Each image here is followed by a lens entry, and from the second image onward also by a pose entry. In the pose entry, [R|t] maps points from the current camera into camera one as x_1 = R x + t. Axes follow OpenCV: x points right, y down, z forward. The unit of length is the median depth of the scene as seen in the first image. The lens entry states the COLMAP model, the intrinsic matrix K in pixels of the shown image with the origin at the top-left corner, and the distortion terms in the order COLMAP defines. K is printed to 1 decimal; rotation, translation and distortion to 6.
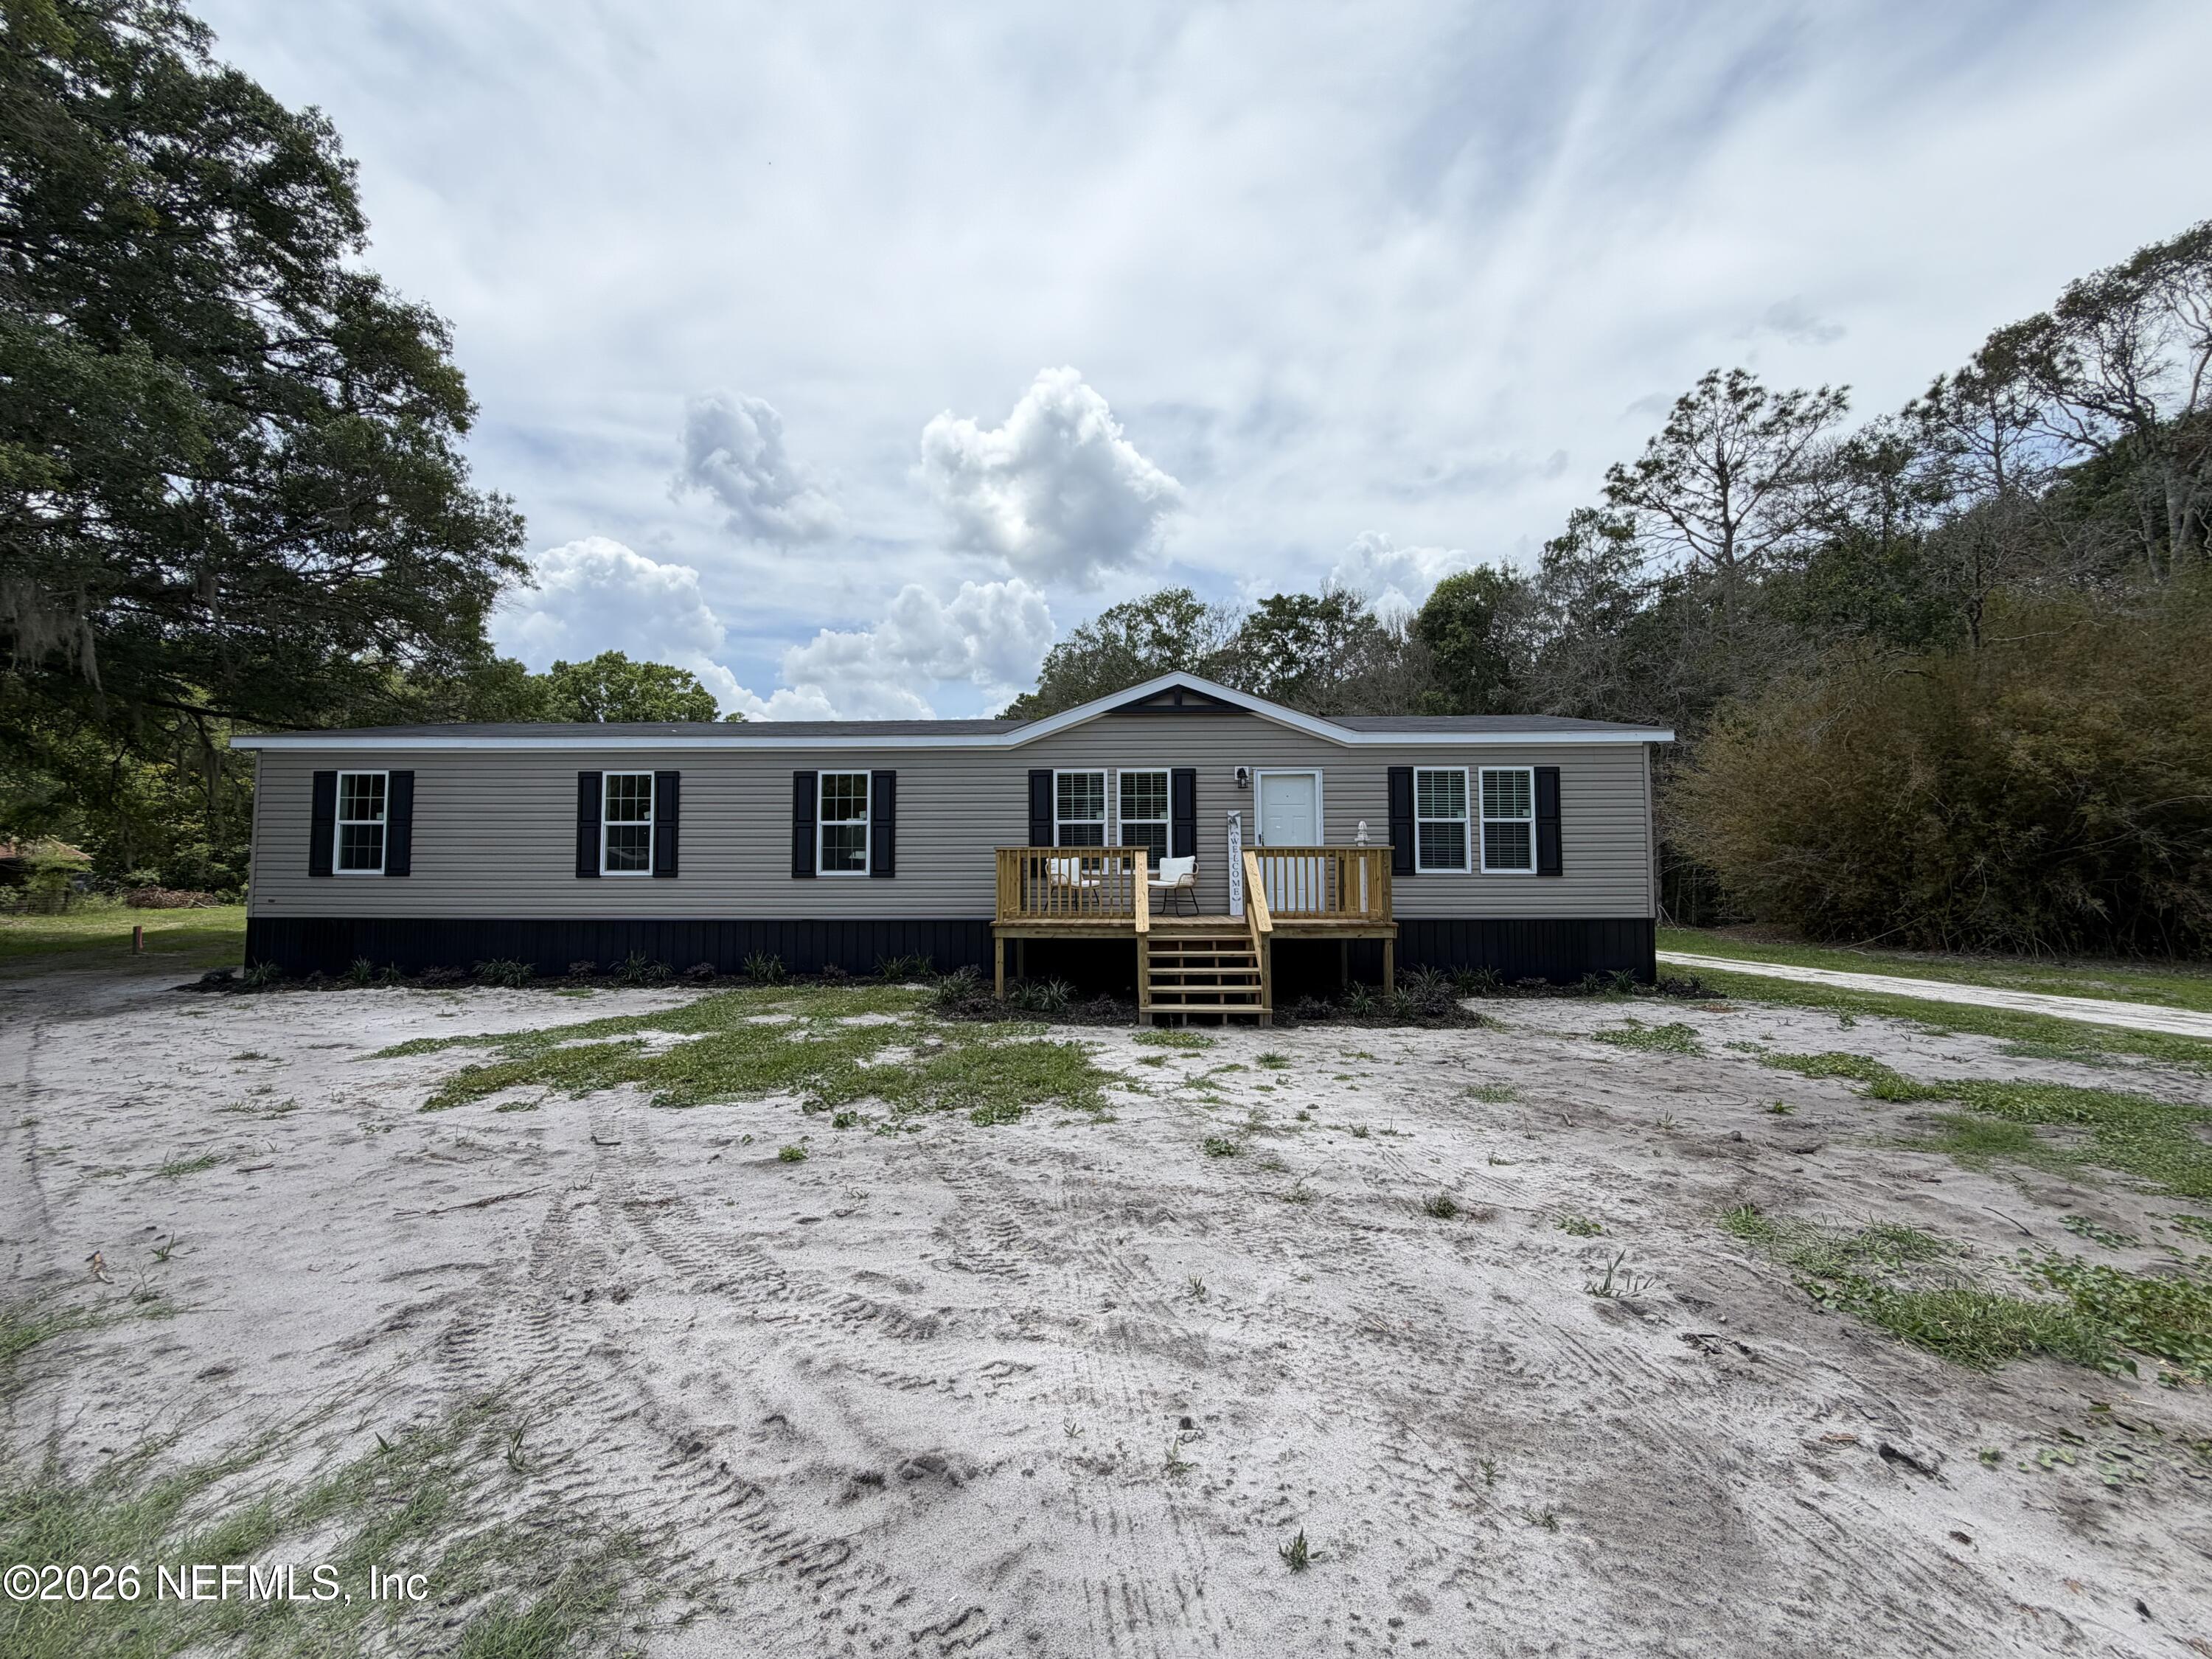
lens RADIAL K [[874.4, 0, 1097.6], [0, 874.4, 835.6], [0, 0, 1]] dist [0.000881, 0.000172]
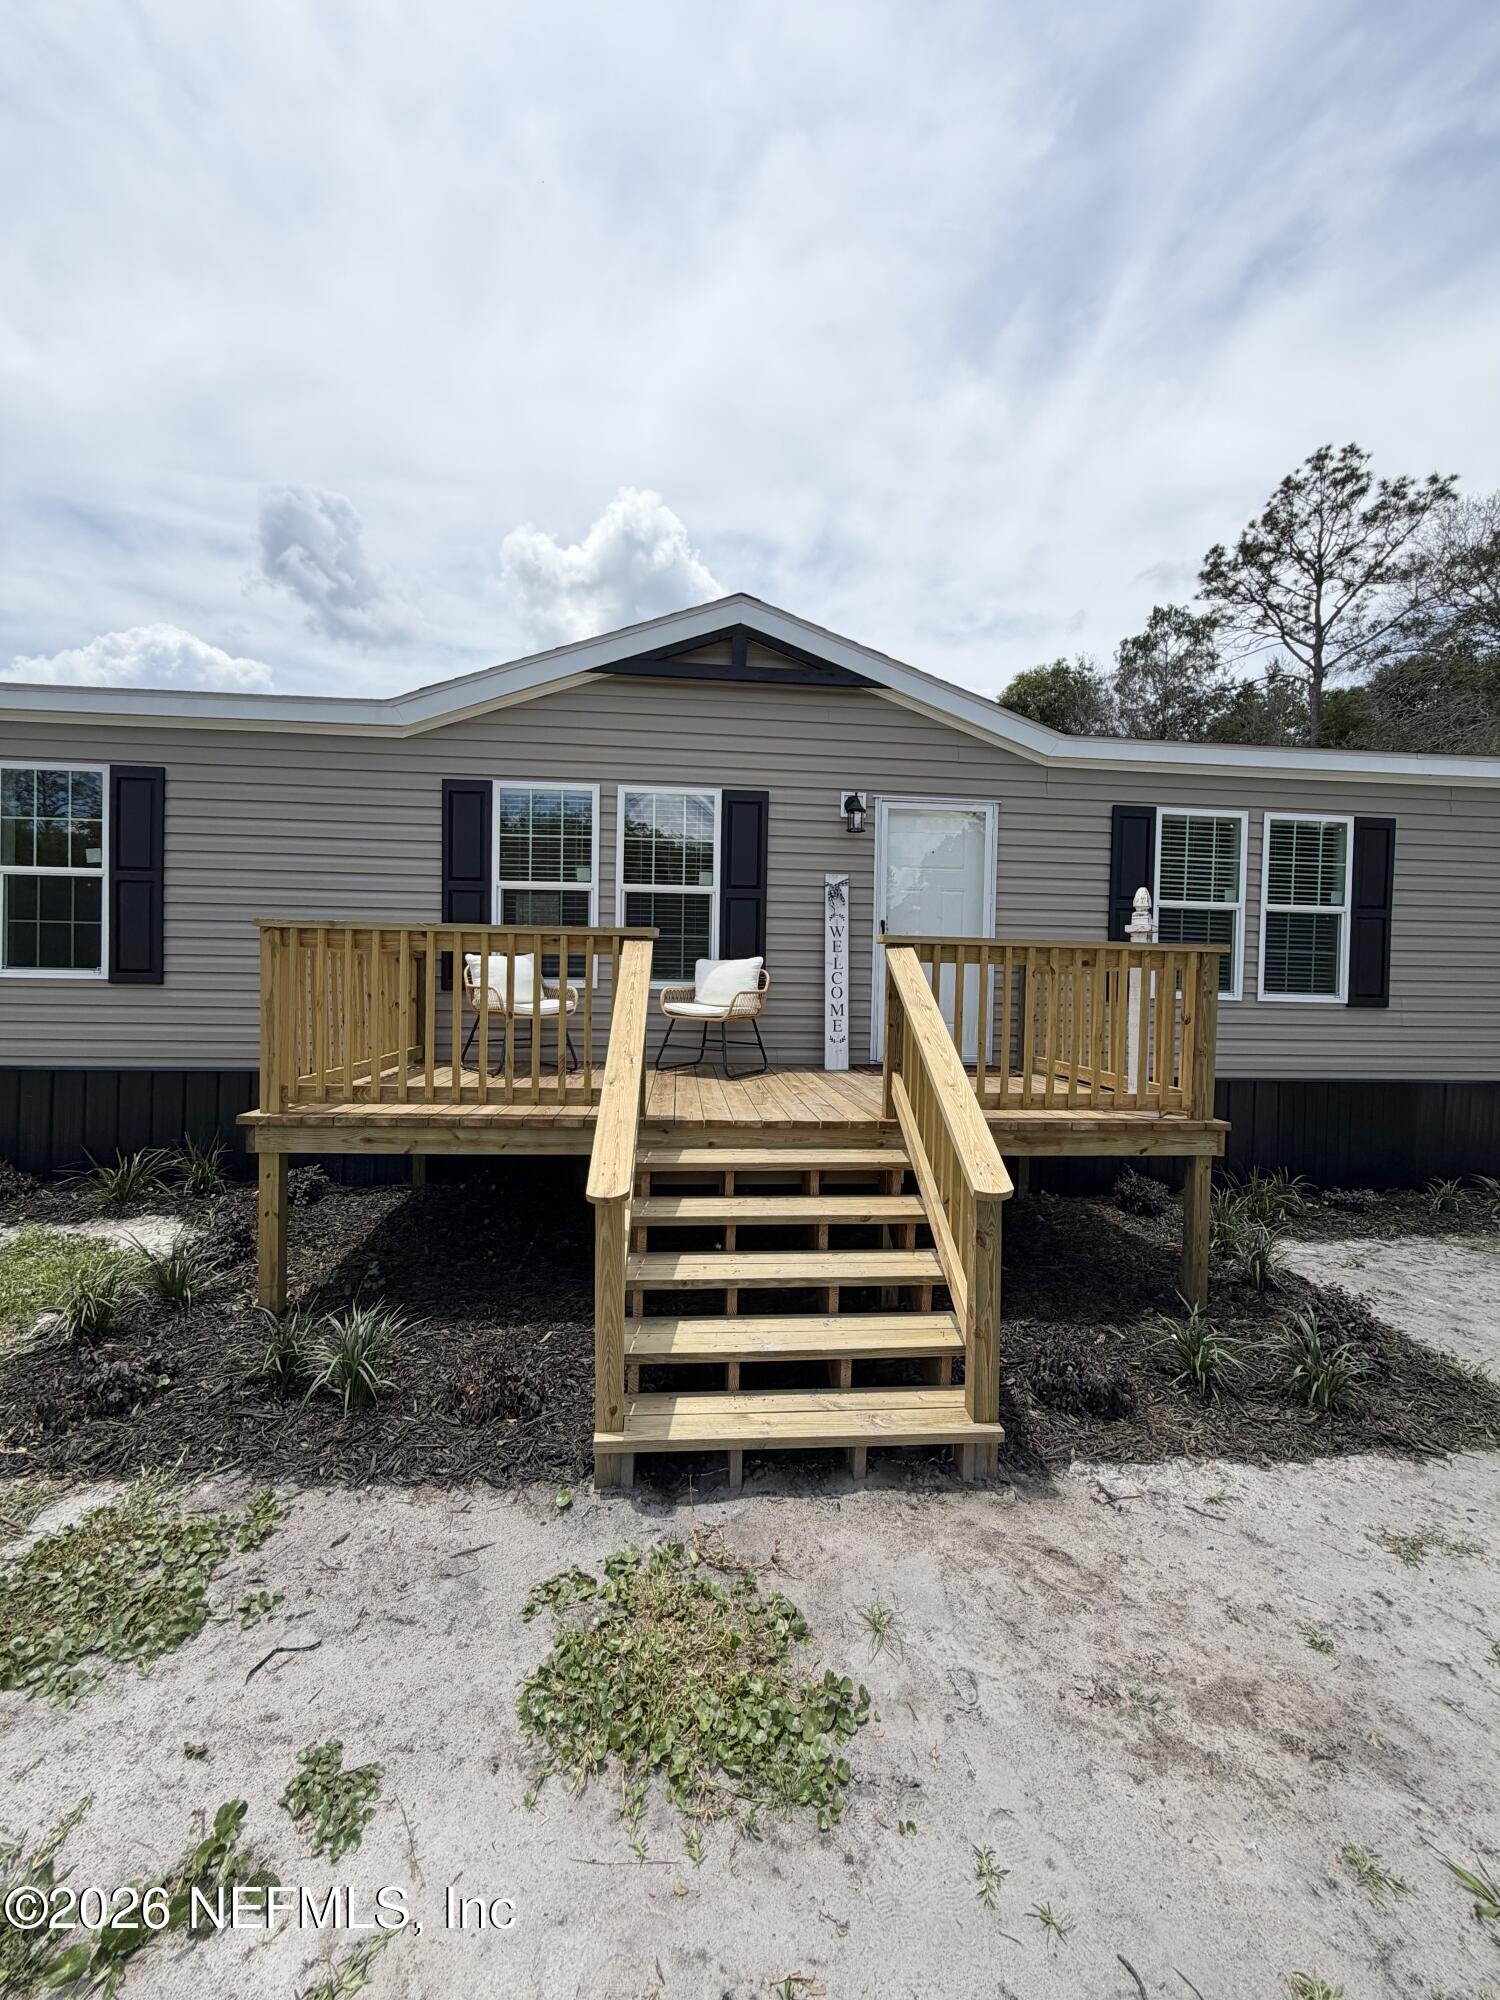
lens RADIAL K [[790.6, 0, 753.6], [0, 790.6, 991.4], [0, 0, 1]] dist [0.000881, 0.000172]
pose [[0.992989, 0.021321, 0.116270, 0.048172], [-0.029191, 0.997366, 0.066405, 0.011534], [-0.114548, -0.069333, 0.990995, 0.497221]]
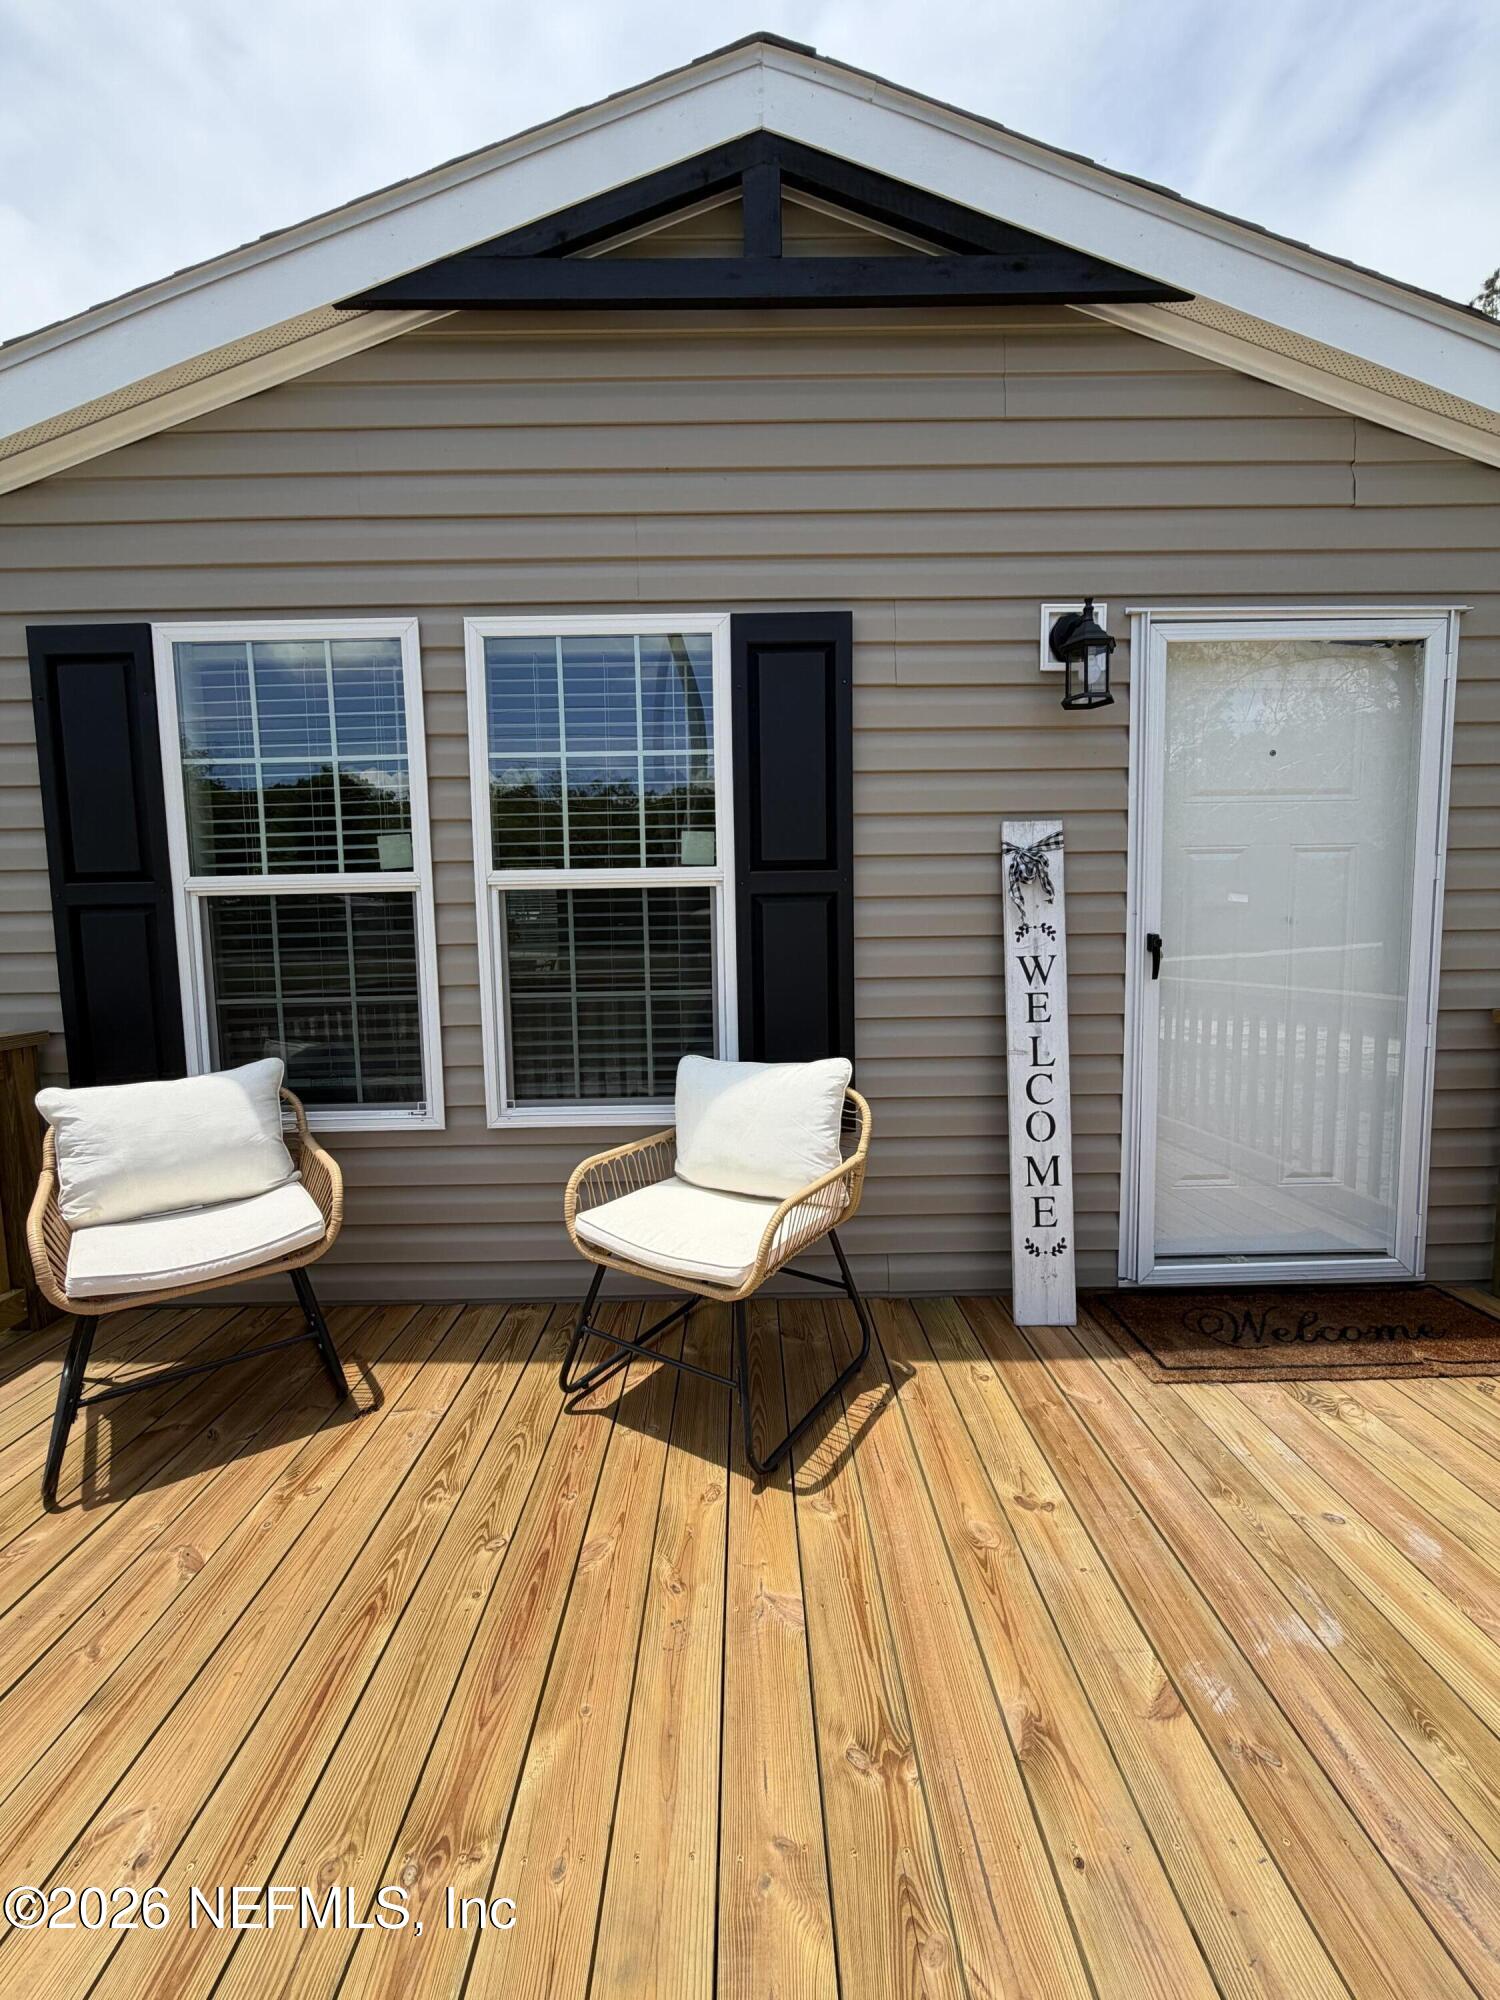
lens RADIAL K [[790.6, 0, 753.6], [0, 790.6, 991.4], [0, 0, 1]] dist [0.000881, 0.000172]
pose [[0.999608, -0.013844, 0.024325, 0.080260], [0.010666, 0.991940, 0.126258, -0.012513], [-0.025877, -0.125949, 0.991699, 0.773763]]
